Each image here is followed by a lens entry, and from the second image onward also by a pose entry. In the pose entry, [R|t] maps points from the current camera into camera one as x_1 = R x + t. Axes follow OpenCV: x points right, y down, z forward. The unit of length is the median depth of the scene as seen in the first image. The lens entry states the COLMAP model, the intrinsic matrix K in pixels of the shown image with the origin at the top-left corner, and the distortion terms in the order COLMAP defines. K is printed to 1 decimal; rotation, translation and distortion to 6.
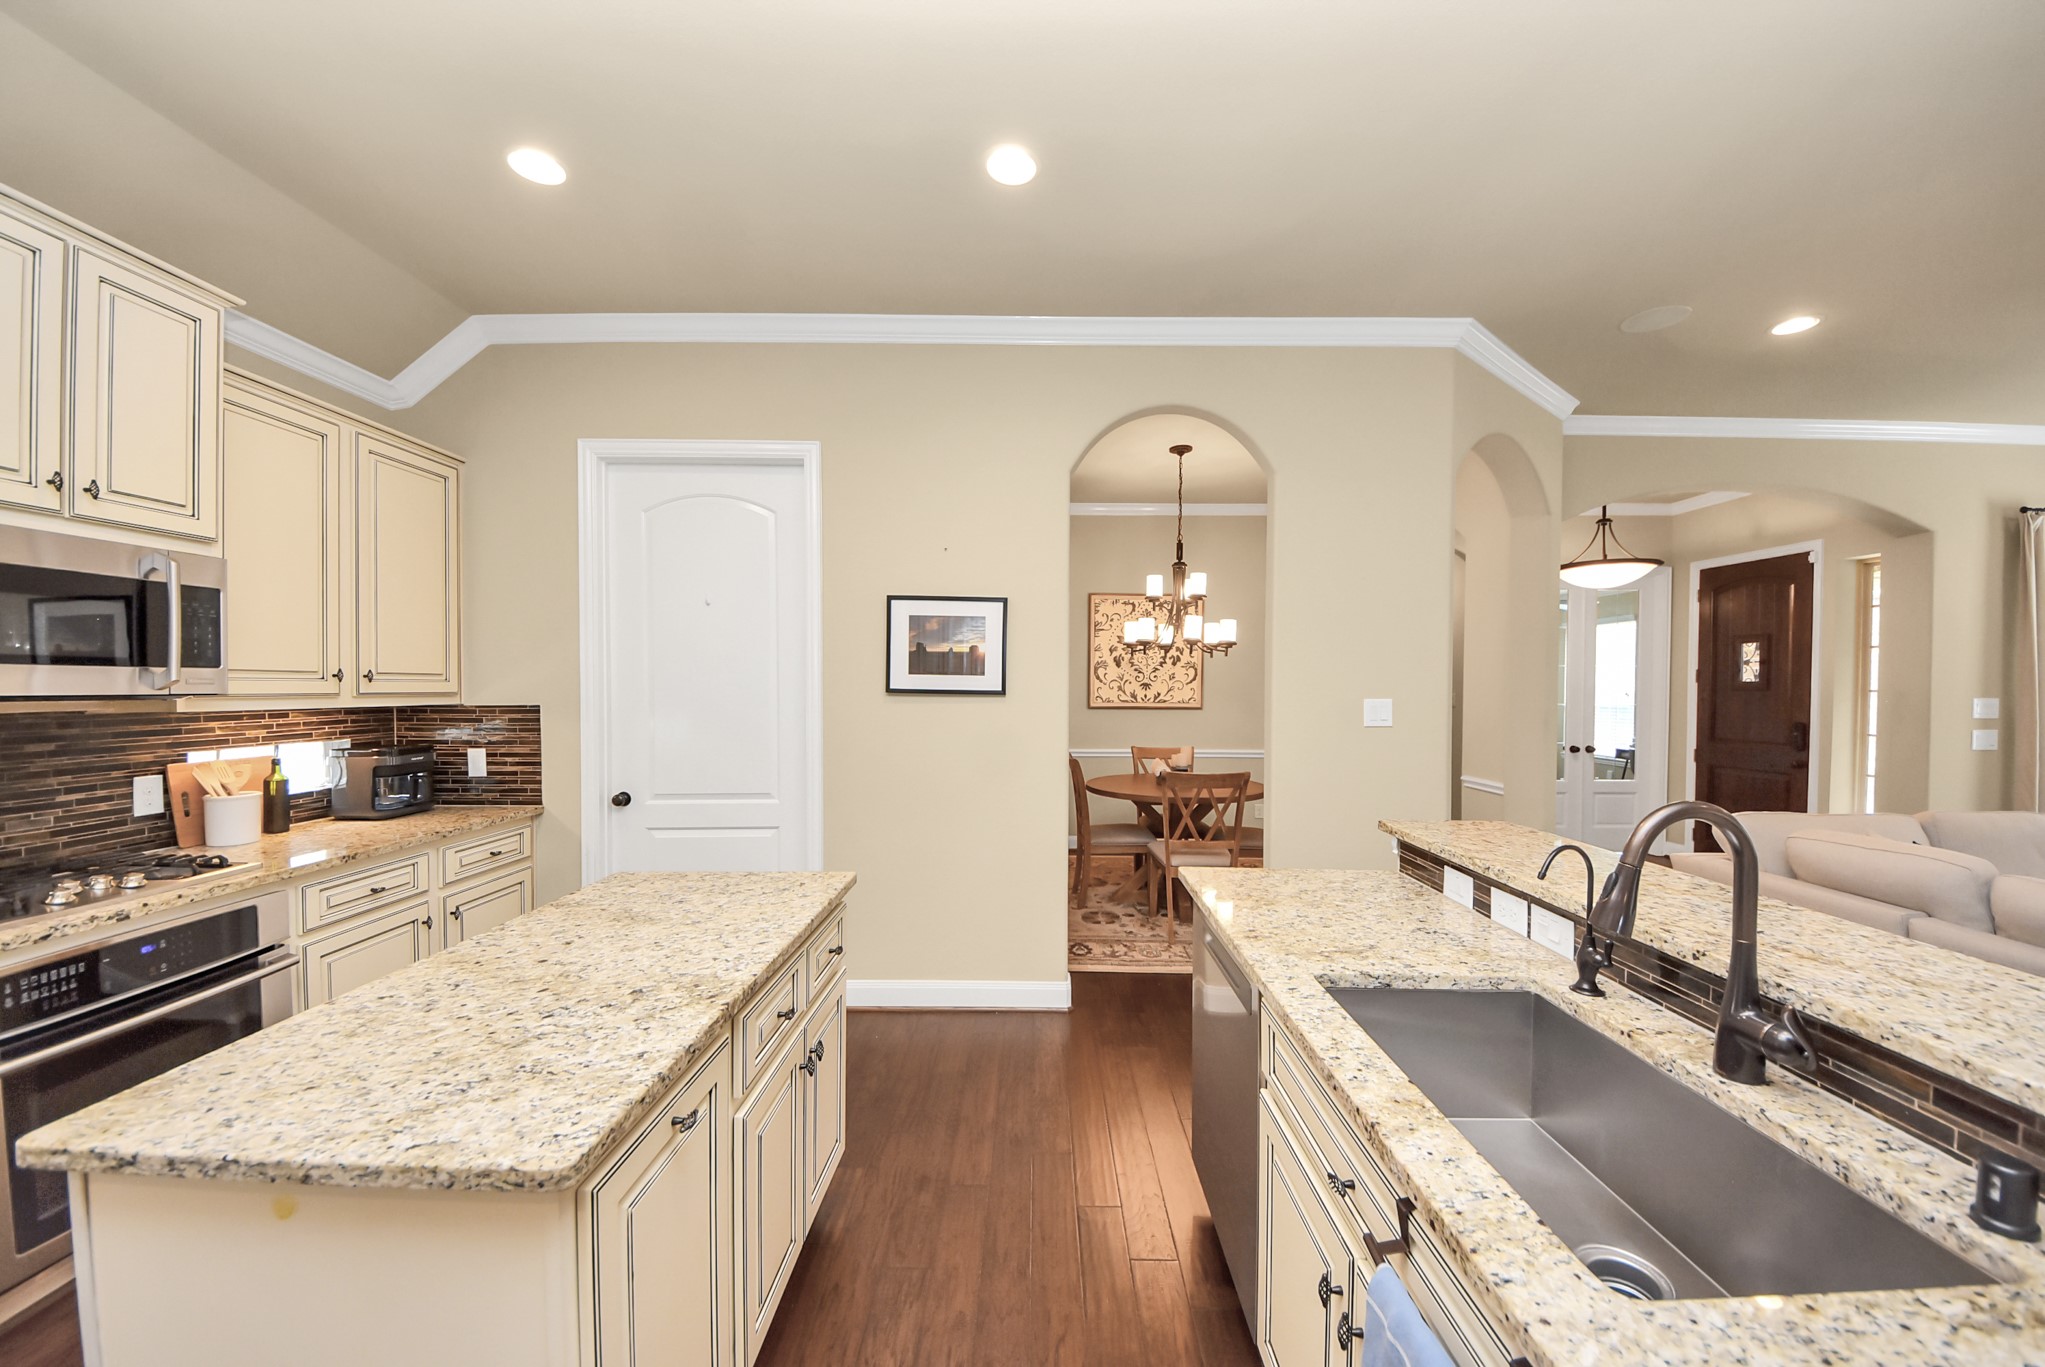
lens RADIAL K [[718.6, 0, 1032.1], [0, 718.6, 692.2], [0, 0, 1]] dist [0.015772, -0.014962]
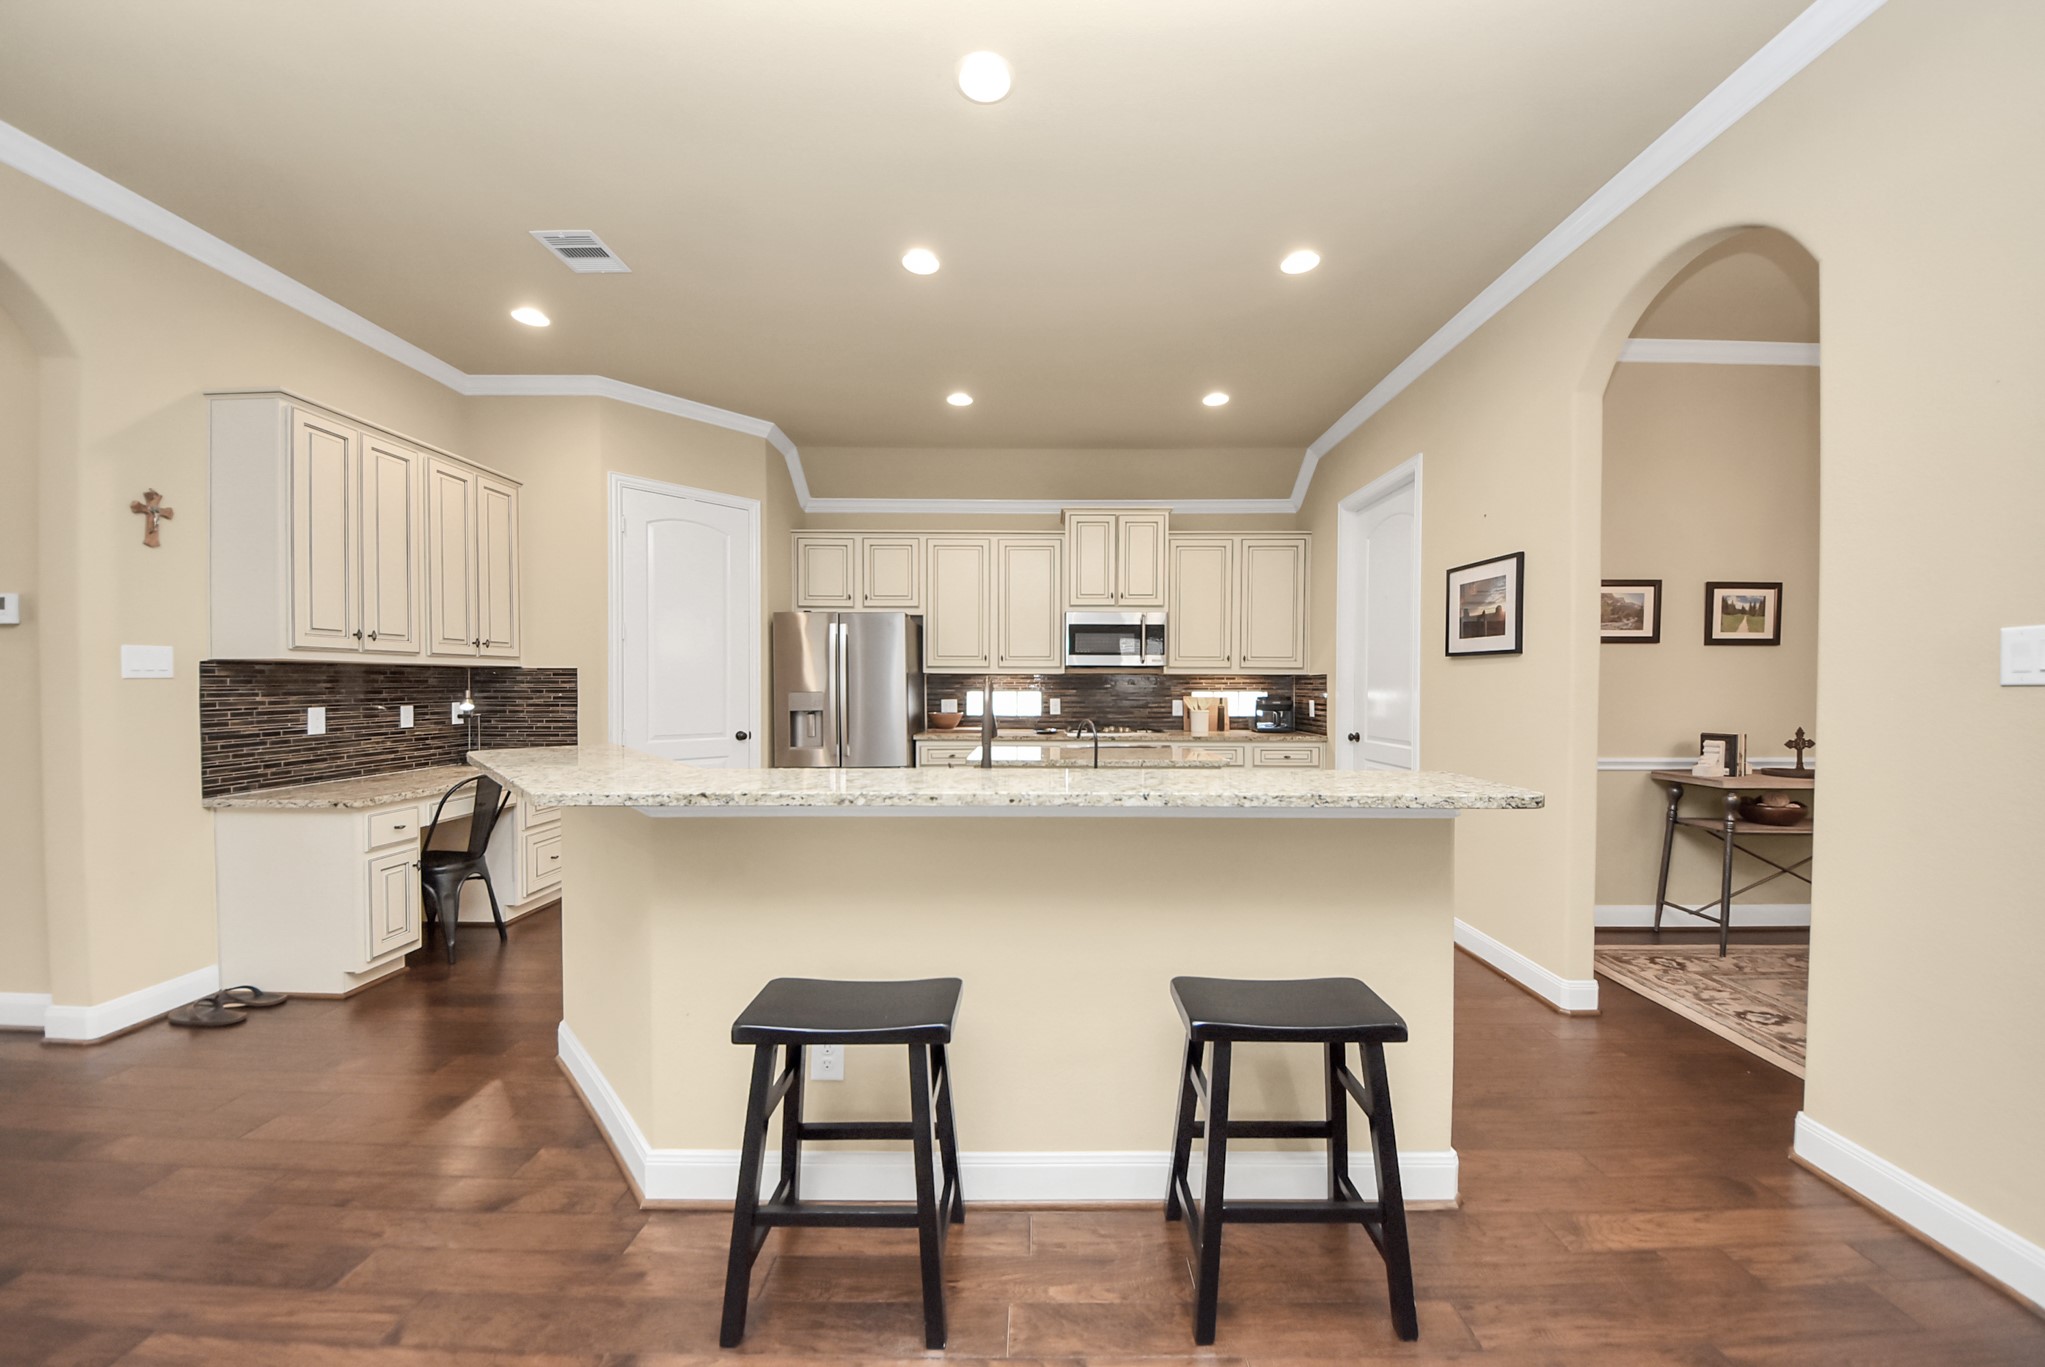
lens RADIAL K [[732.9, 0, 1031.9], [0, 732.9, 689.3], [0, 0, 1]] dist [0.040015, -0.000046]
pose [[-0.000182, 0.000526, -1.000000, 0.981589], [-0.014056, 0.999901, 0.000528, 0.061557], [0.999901, 0.014056, -0.000175, 0.352133]]
